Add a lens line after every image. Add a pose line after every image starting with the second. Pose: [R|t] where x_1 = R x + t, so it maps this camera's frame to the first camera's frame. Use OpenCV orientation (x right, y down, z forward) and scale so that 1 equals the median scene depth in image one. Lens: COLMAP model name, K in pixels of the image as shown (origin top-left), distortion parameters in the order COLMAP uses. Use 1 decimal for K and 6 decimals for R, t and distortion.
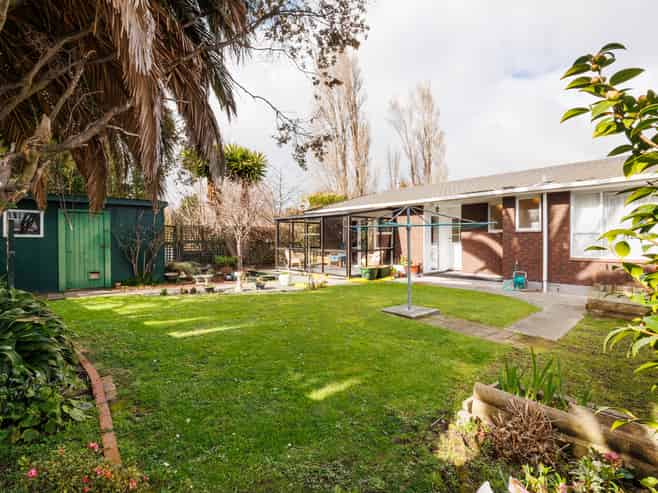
lens RADIAL K [[309.4, 0, 329.0], [0, 309.4, 246.5], [0, 0, 1]] dist [-0.000038, 0.000115]
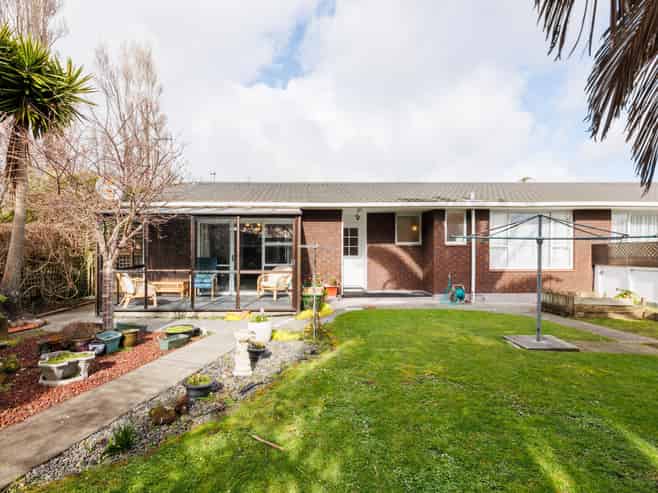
lens RADIAL K [[373.4, 0, 329.0], [0, 373.4, 246.5], [0, 0, 1]] dist [0.004796, 0.000659]
pose [[0.664133, 0.009515, 0.747554, -0.473119], [0.015984, 0.999510, -0.026922, -0.014678], [-0.747443, 0.029829, 0.663656, 0.415836]]
